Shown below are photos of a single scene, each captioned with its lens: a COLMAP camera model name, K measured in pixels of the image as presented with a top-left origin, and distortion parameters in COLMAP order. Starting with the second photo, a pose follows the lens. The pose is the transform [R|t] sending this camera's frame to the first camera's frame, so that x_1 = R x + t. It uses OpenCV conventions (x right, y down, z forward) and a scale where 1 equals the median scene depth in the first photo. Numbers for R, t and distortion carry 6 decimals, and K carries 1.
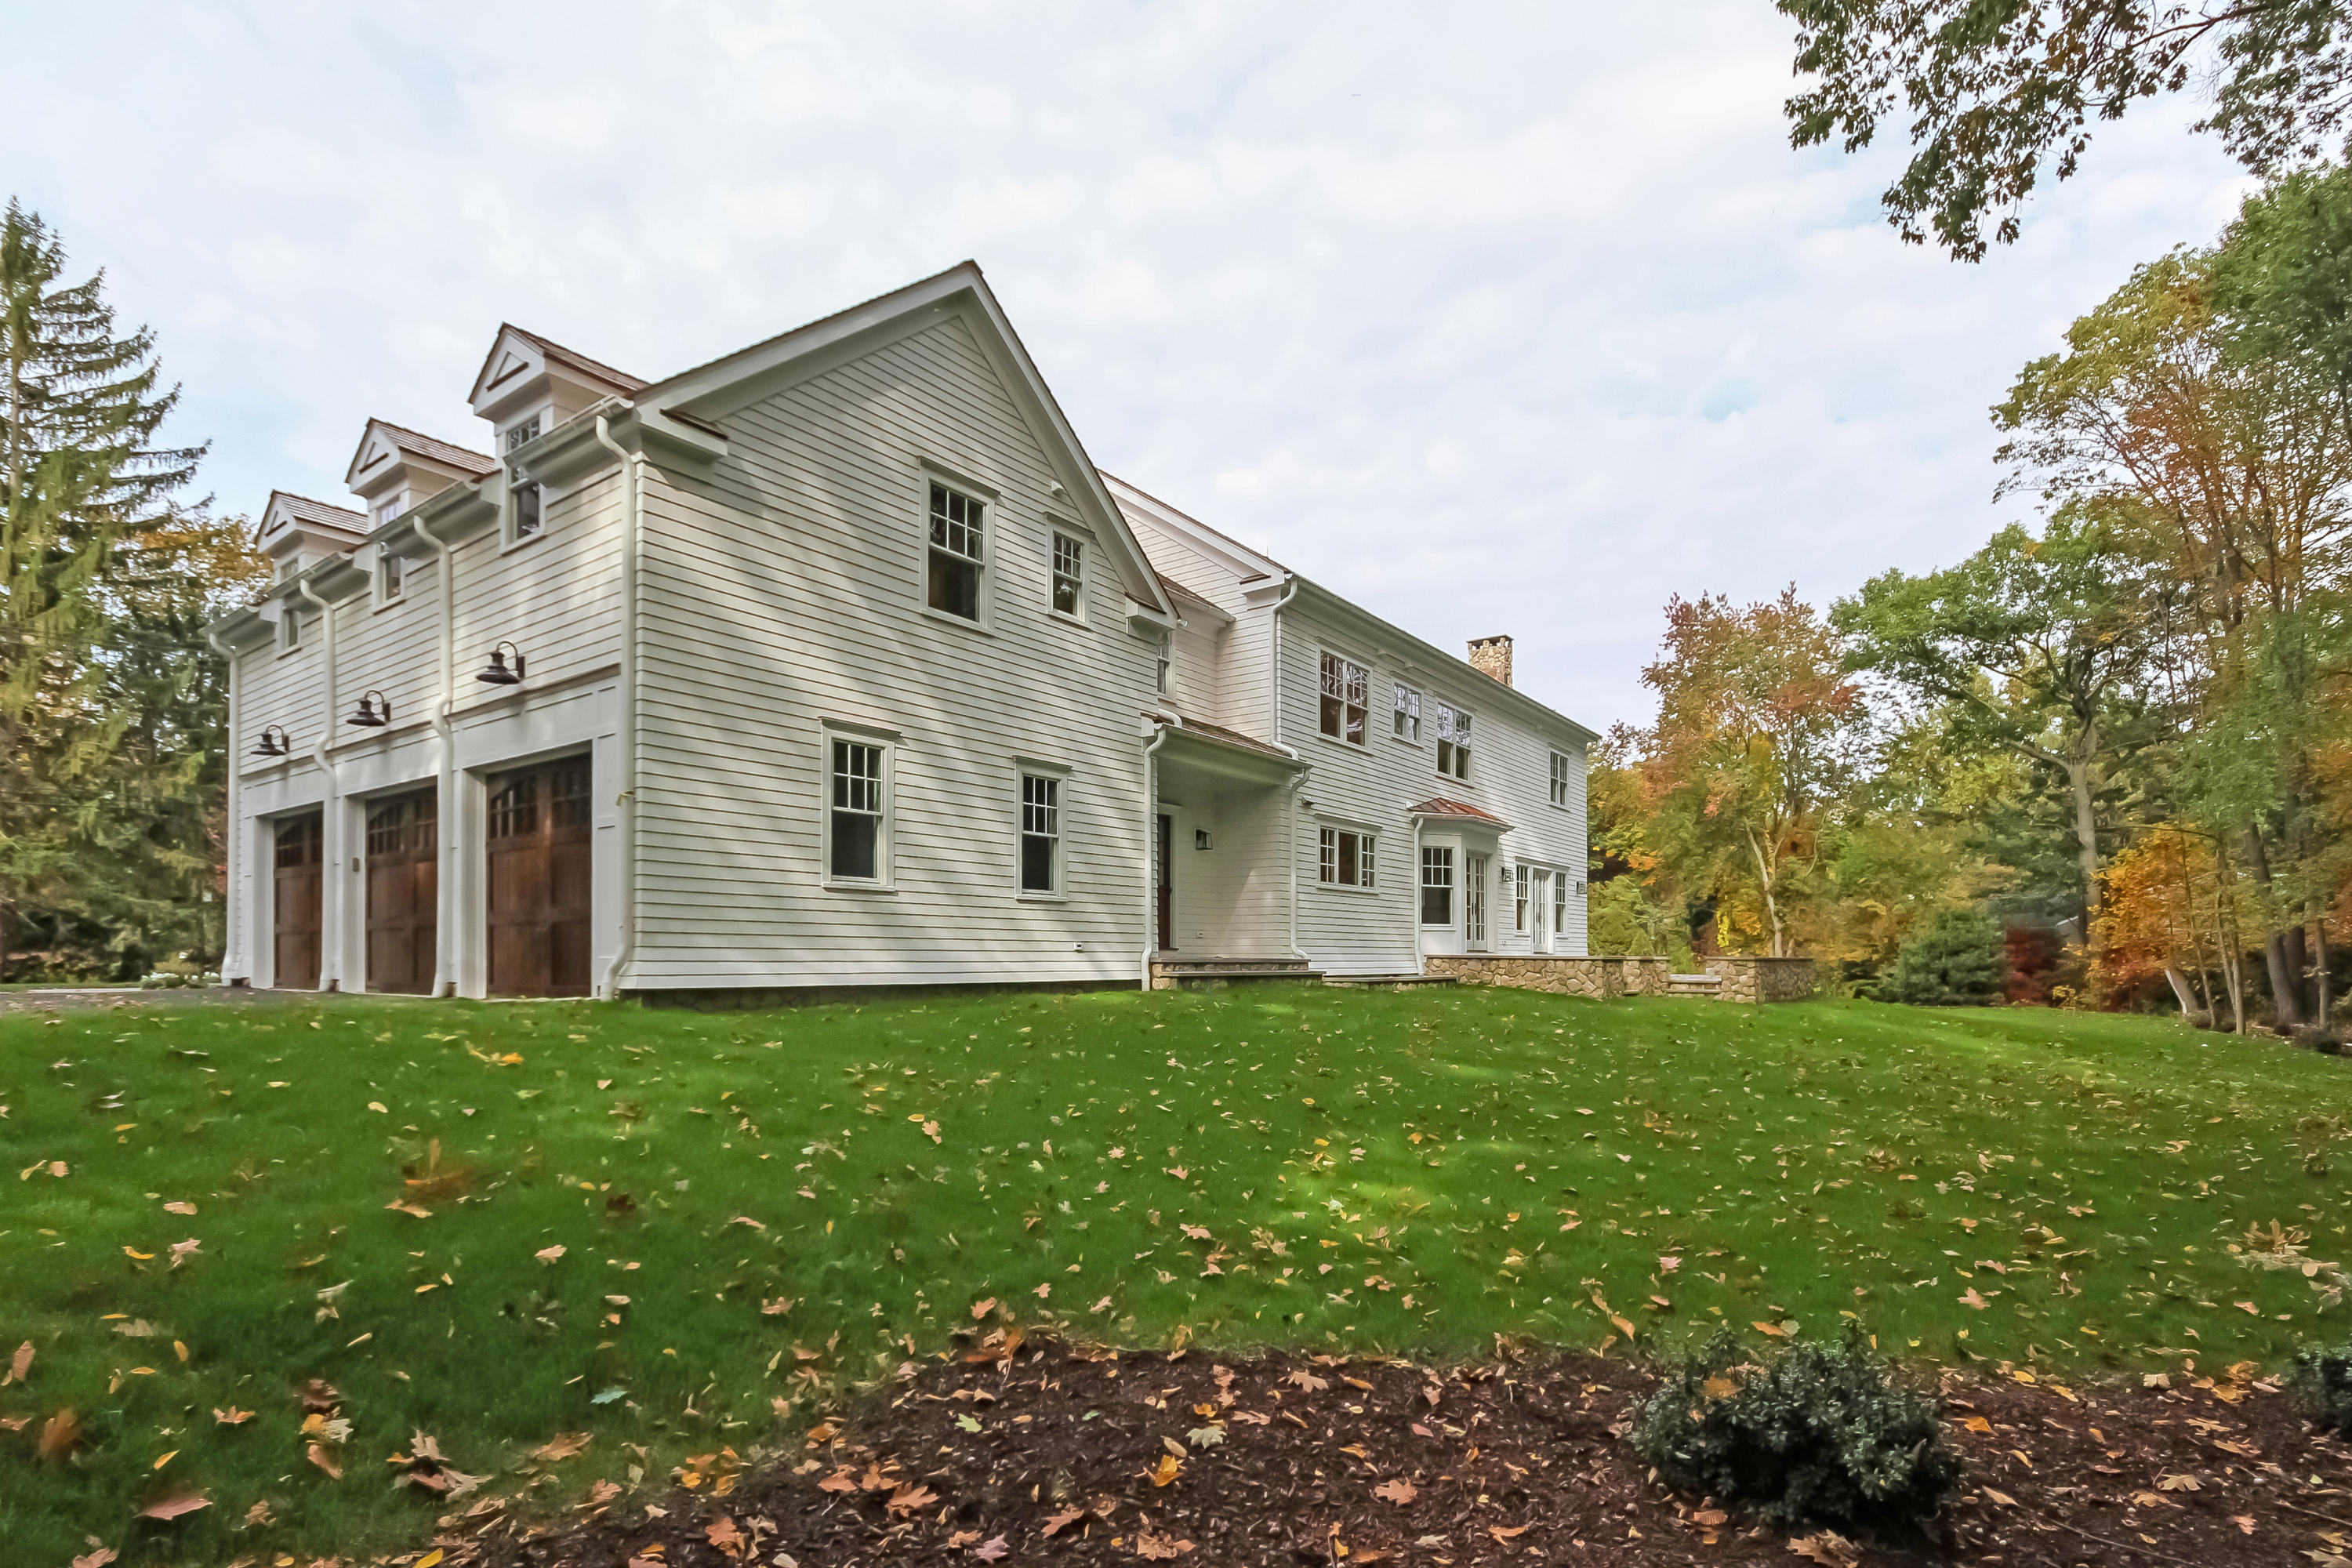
lens RADIAL K [[1173.6, 0, 1163.7], [0, 1173.6, 943.4], [0, 0, 1]] dist [0.003618, -0.001430]
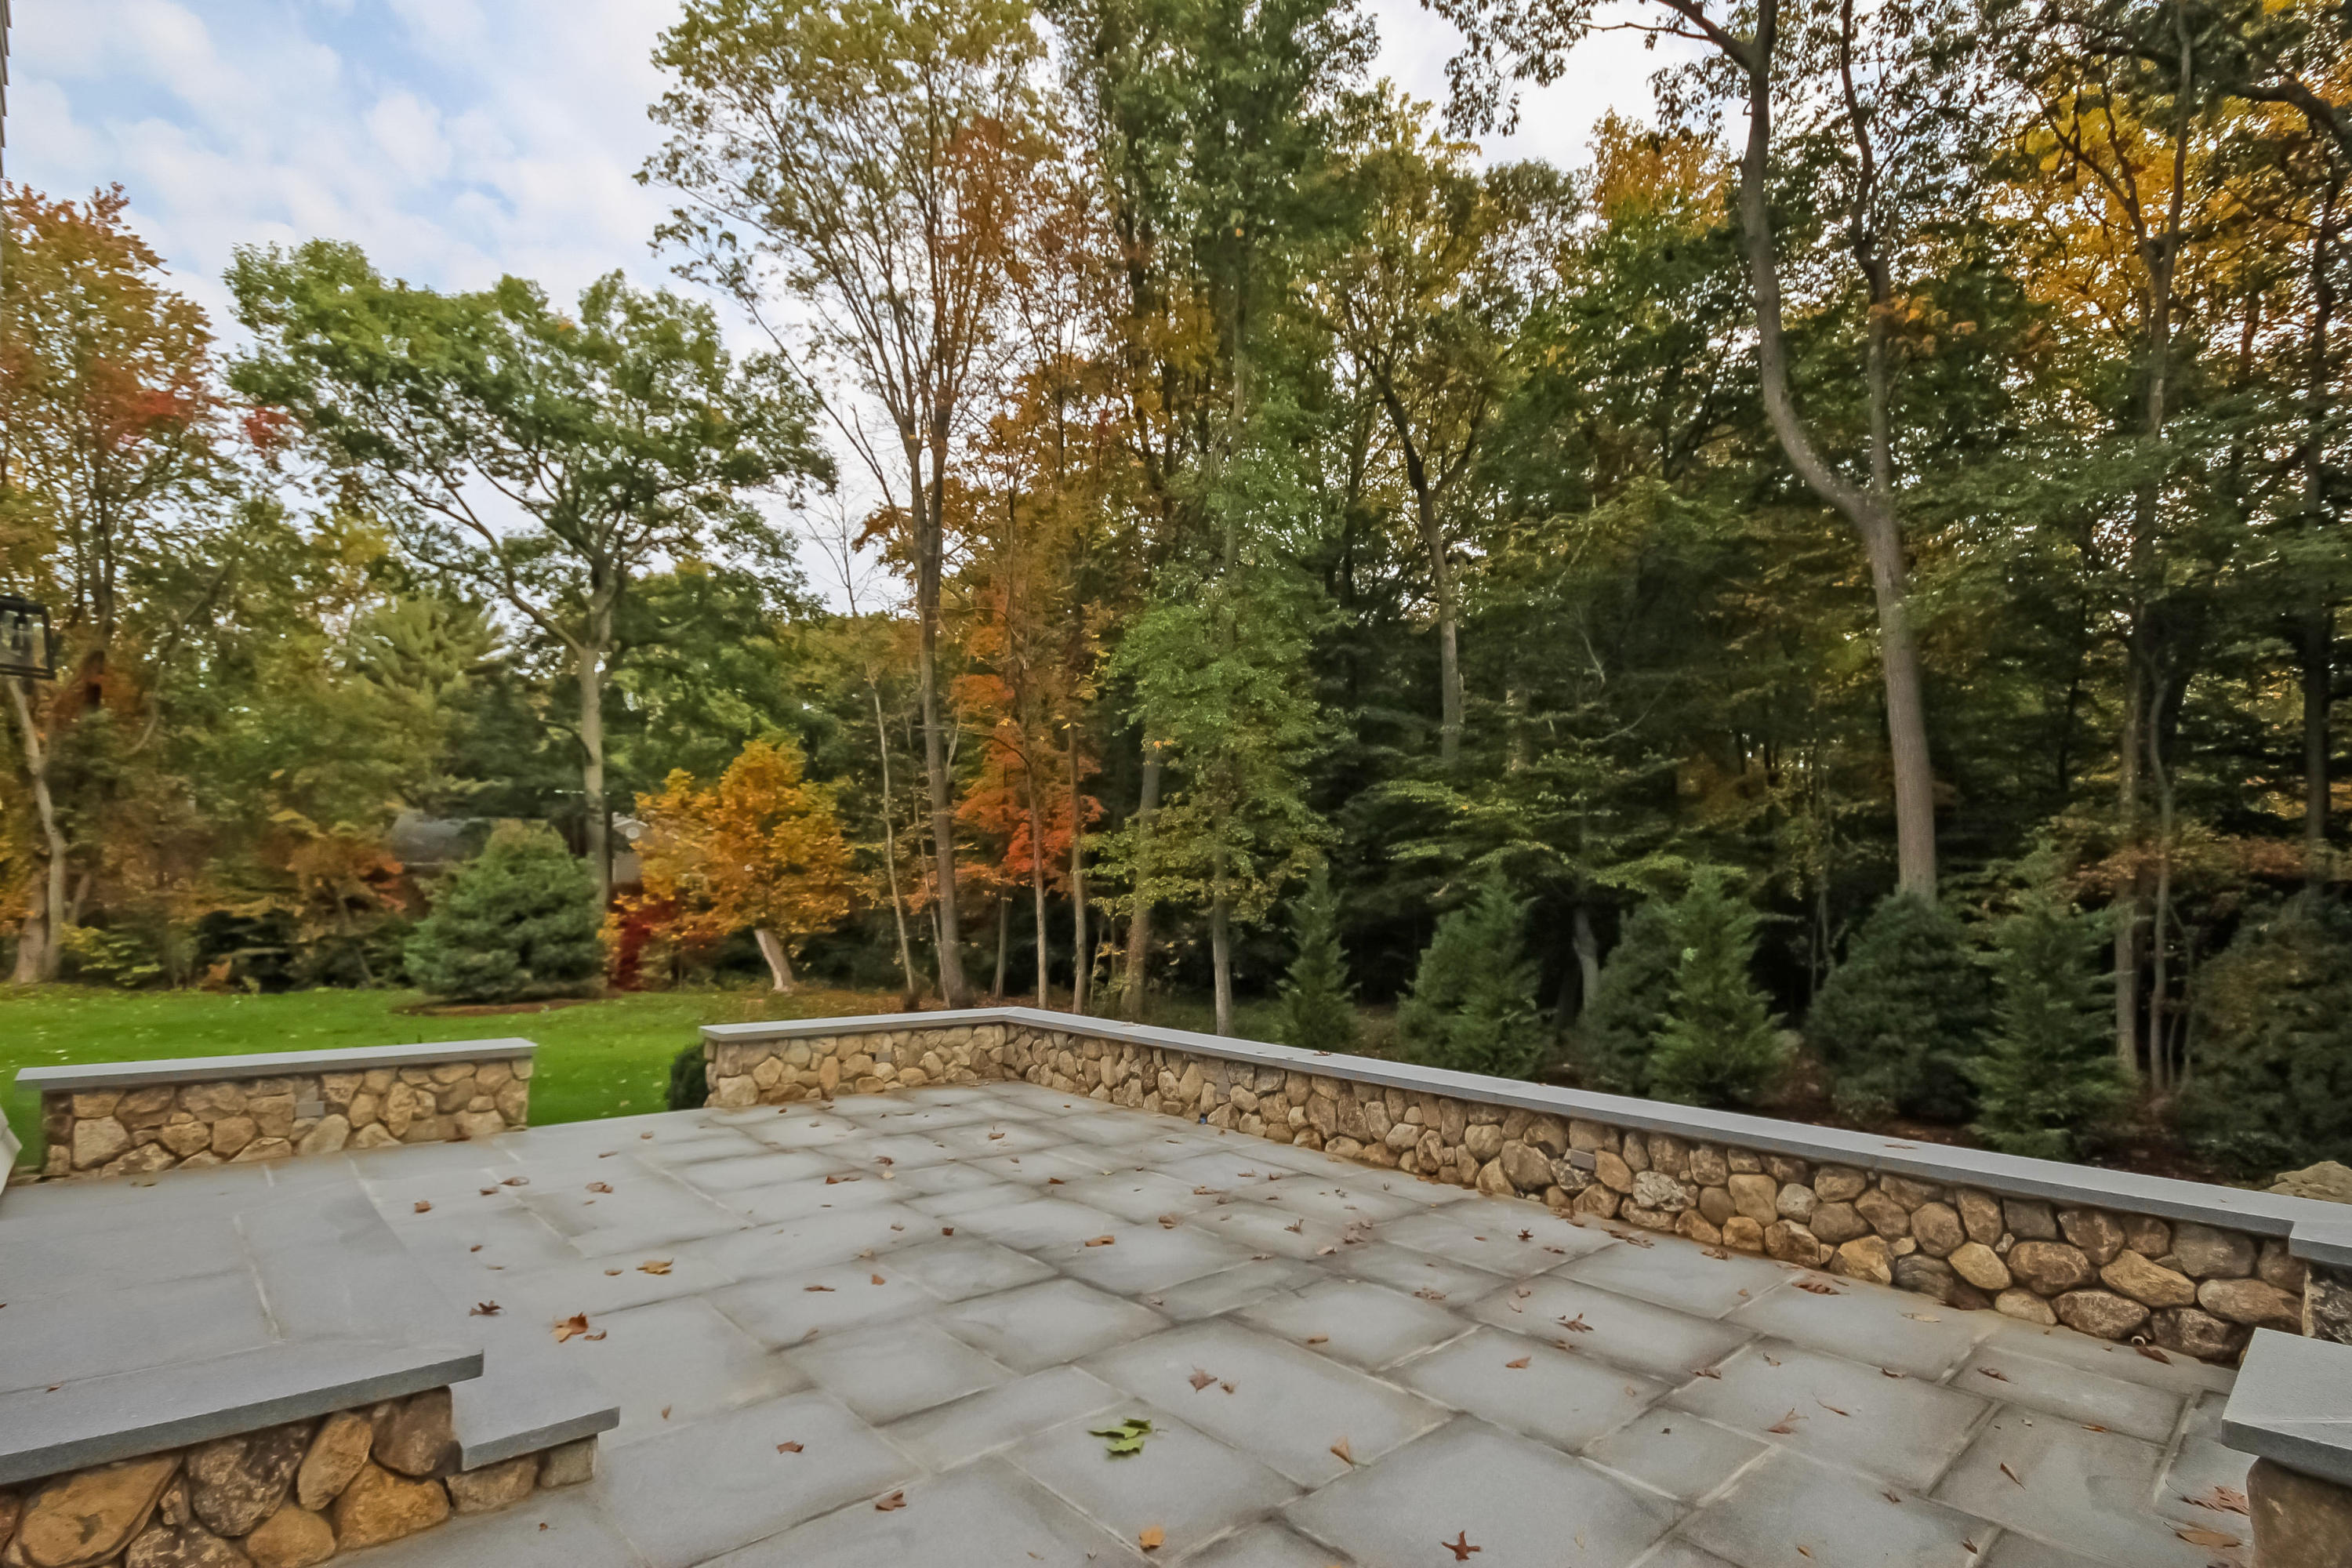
lens RADIAL K [[1173.6, 0, 1195.2], [0, 1173.6, 873.5], [0, 0, 1]] dist [0.003618, -0.001430]
pose [[0.165004, 0.019479, 0.986101, 0.116583], [-0.026882, 0.999522, -0.015246, -0.009779], [-0.985926, -0.023993, 0.165449, 0.480417]]
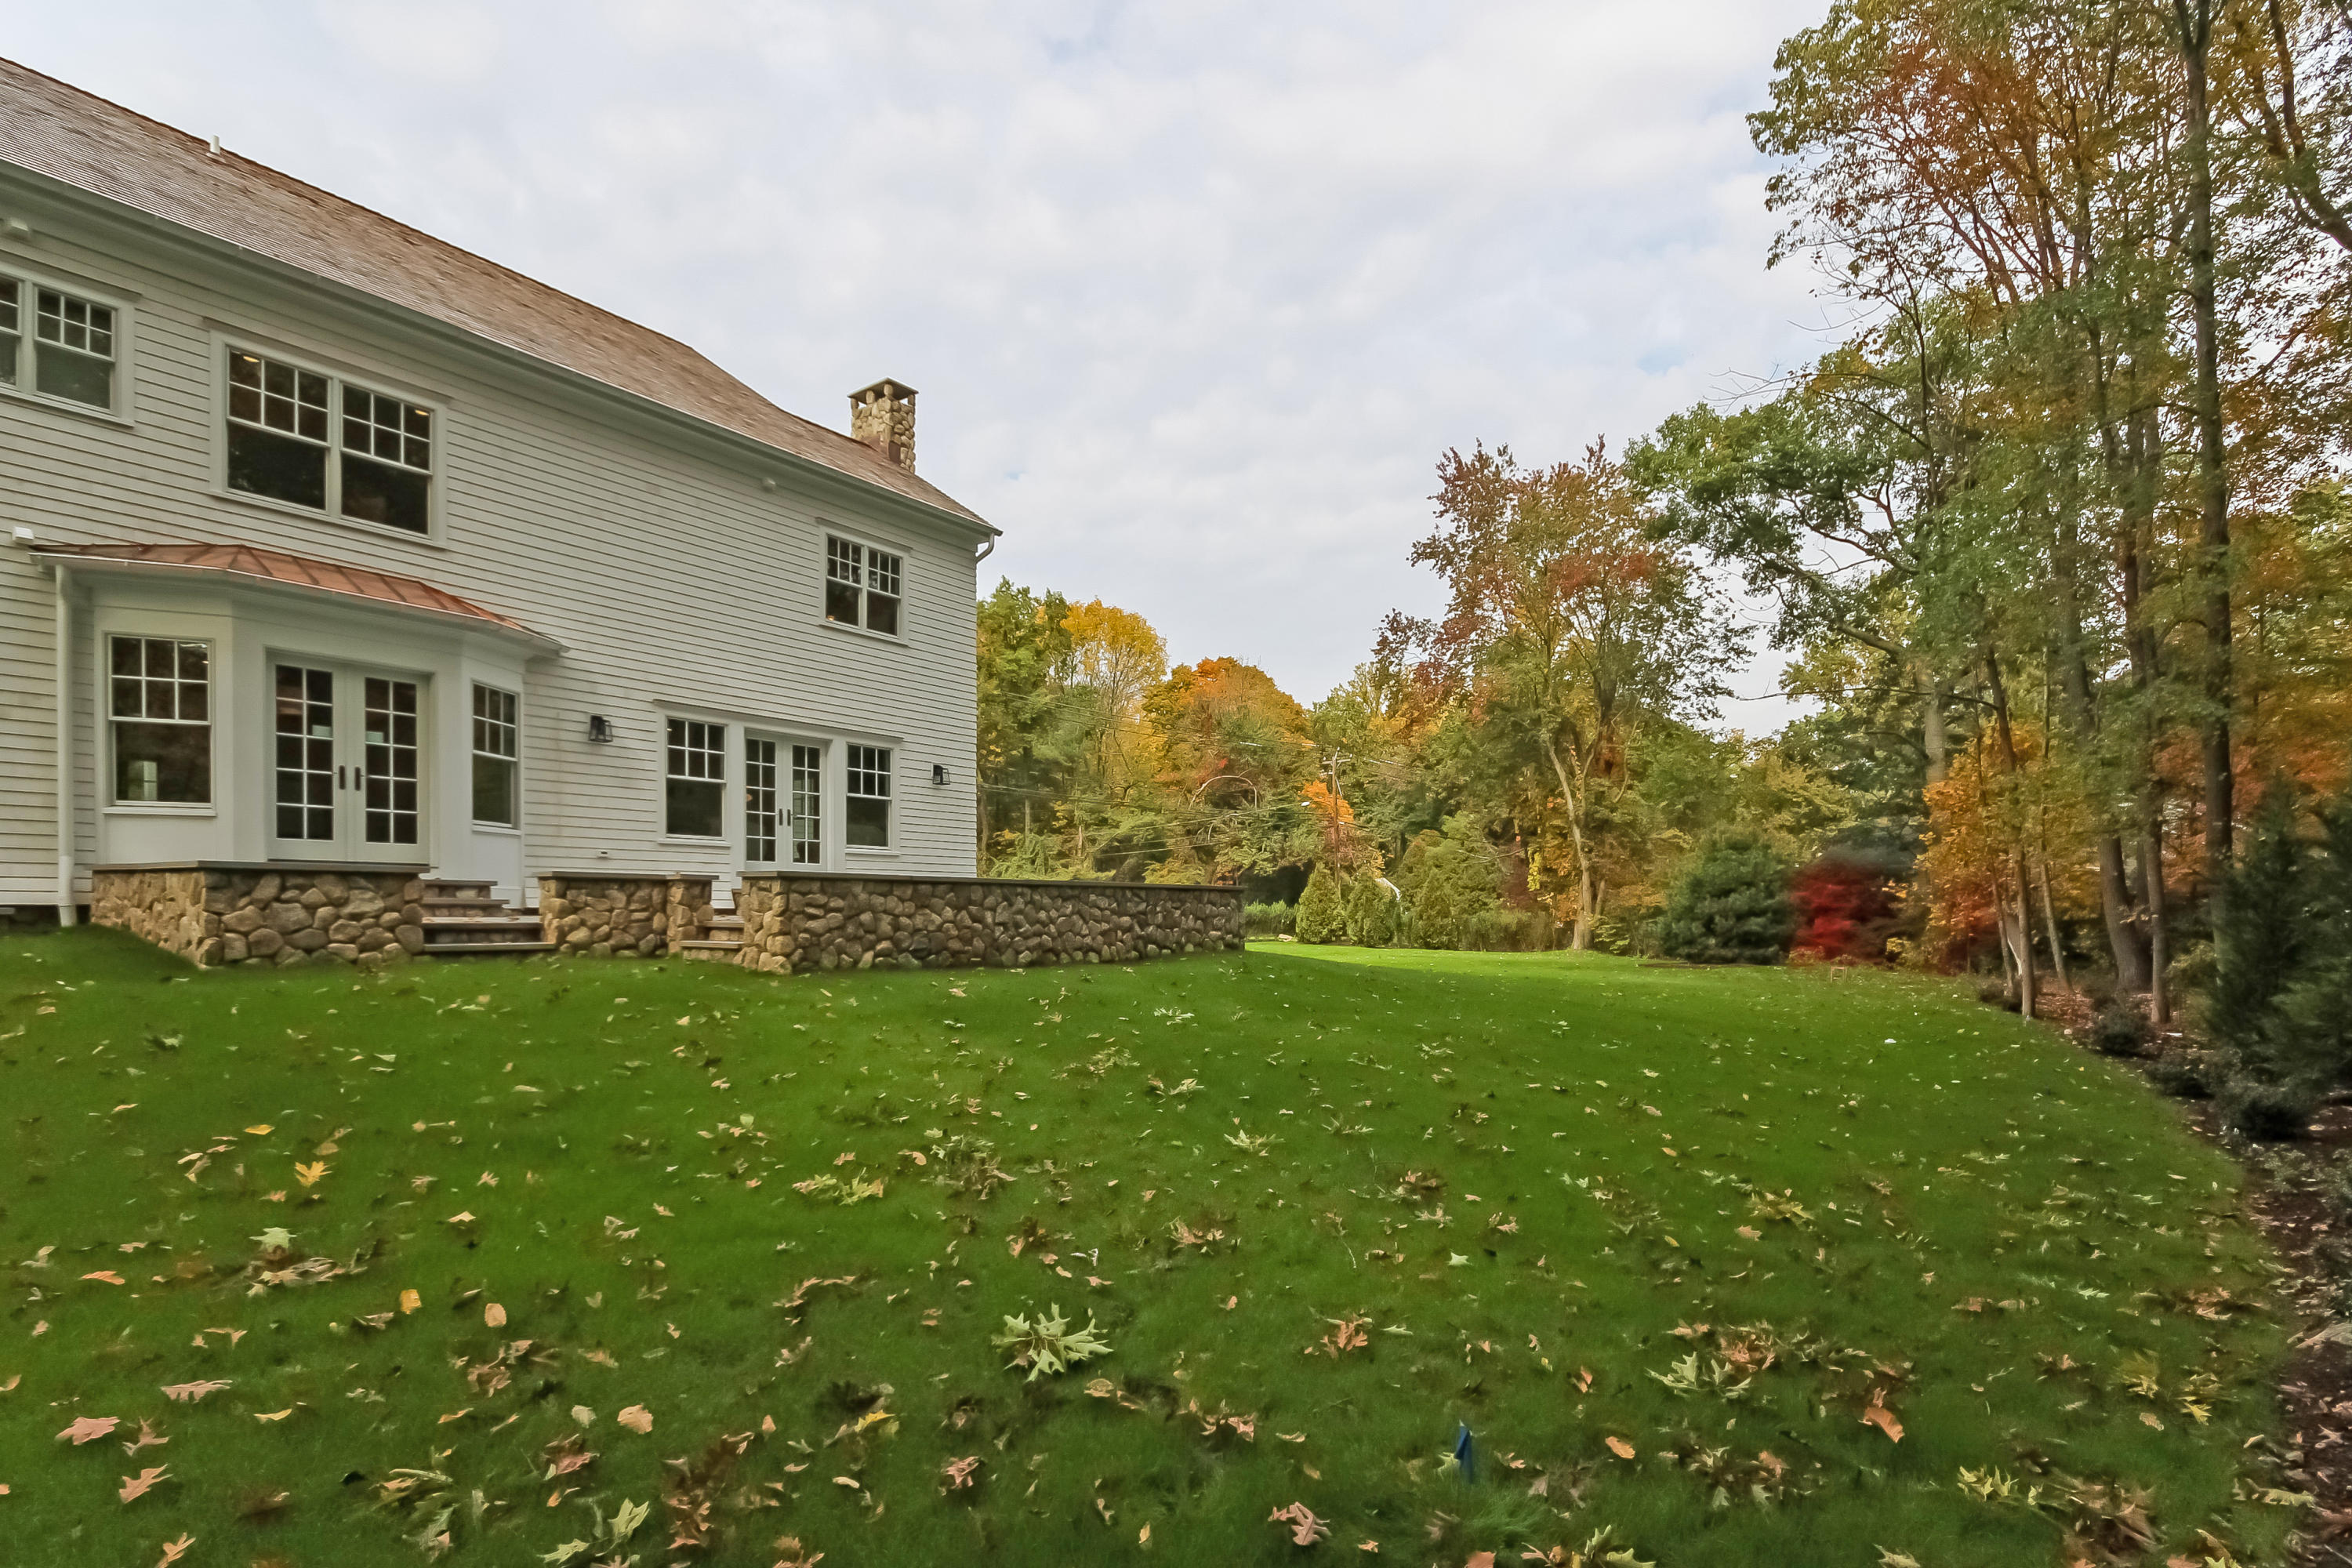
lens RADIAL K [[1173.6, 0, 1230.7], [0, 1173.6, 939.8], [0, 0, 1]] dist [0.003618, -0.001430]
pose [[0.999429, 0.000404, 0.033790, 0.278418], [-0.001647, 0.999322, 0.036794, 0.008970], [-0.033752, -0.036828, 0.998751, 0.217223]]
